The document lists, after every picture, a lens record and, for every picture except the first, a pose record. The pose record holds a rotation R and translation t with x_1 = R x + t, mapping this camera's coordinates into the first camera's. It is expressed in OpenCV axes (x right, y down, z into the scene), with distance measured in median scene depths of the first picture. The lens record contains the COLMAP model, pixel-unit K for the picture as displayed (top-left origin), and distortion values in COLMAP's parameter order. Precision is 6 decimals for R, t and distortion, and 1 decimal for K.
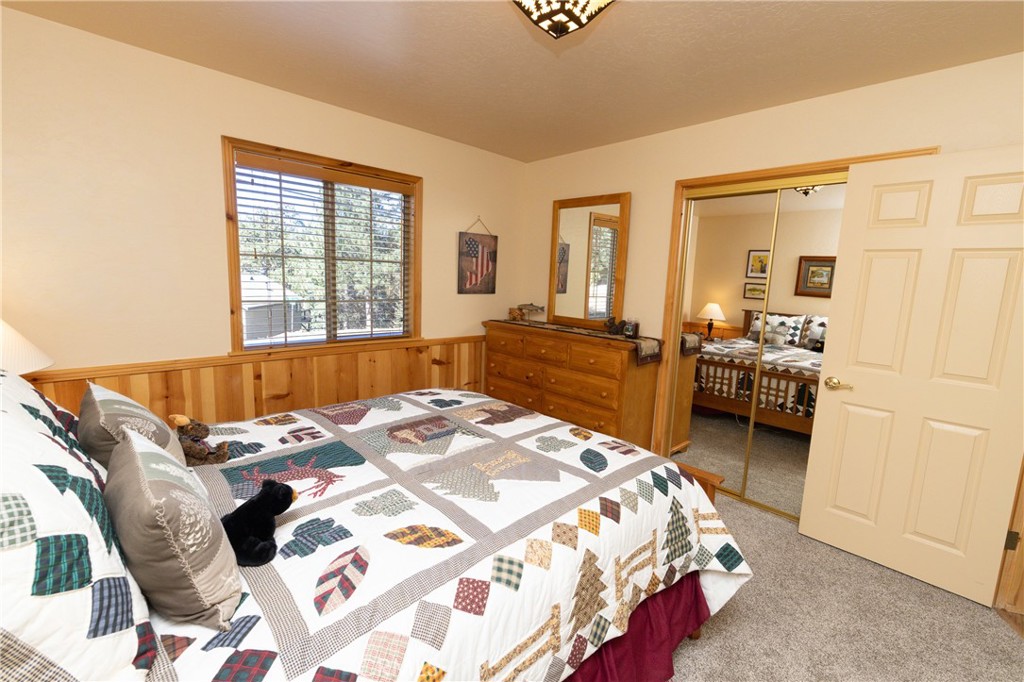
lens RADIAL K [[443.7, 0, 518.8], [0, 443.7, 337.4], [0, 0, 1]] dist [0.008054, 0.000013]
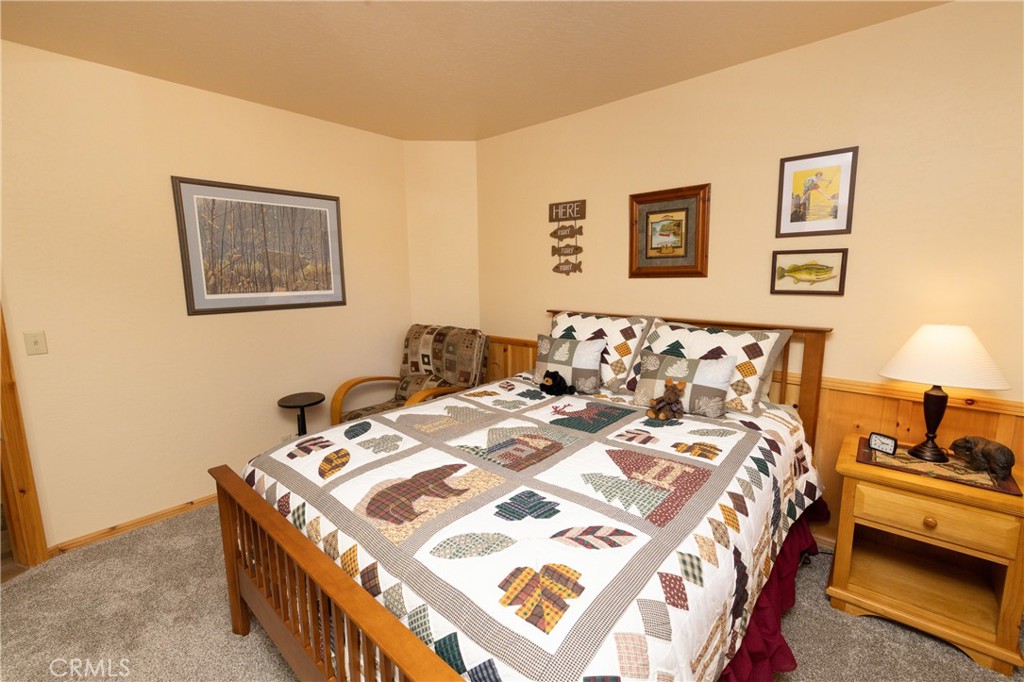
lens RADIAL K [[443.7, 0, 512.1], [0, 443.7, 337.4], [0, 0, 1]] dist [0.008054, 0.000013]
pose [[-0.997664, -0.025275, -0.063466, -0.123915], [-0.042076, 0.959249, 0.279413, -0.238536], [0.053817, 0.281431, -0.958071, 1.707768]]
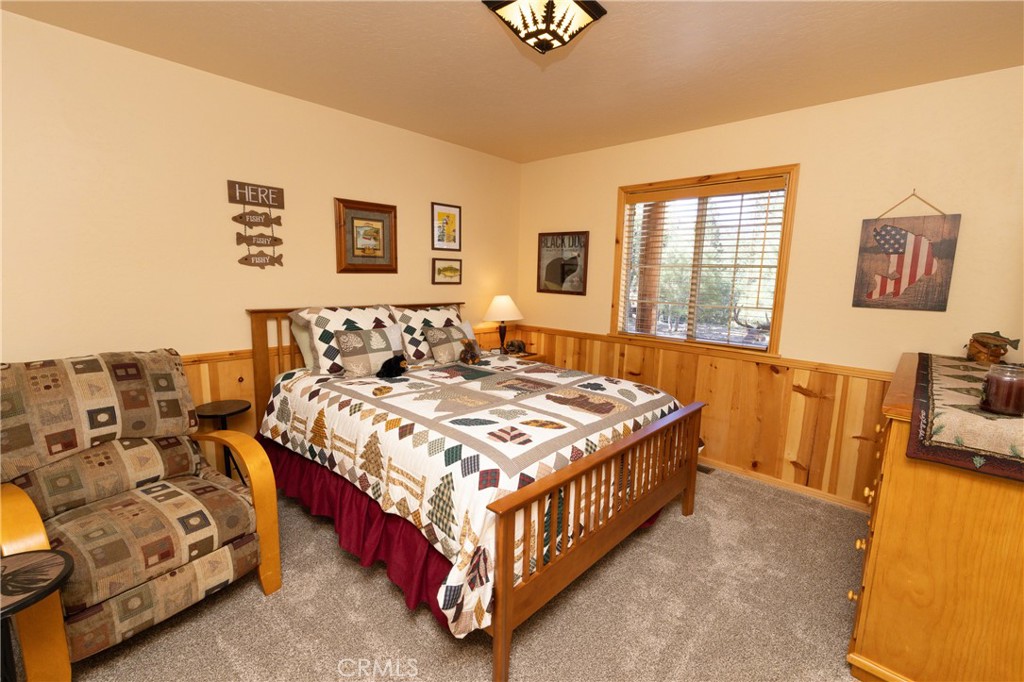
lens RADIAL K [[443.7, 0, 520.3], [0, 443.7, 342.7], [0, 0, 1]] dist [0.008054, 0.000013]
pose [[0.050032, 0.114196, -0.992198, 1.088809], [-0.161275, 0.981328, 0.104812, -0.058751], [0.985640, 0.154773, 0.067515, 0.843642]]
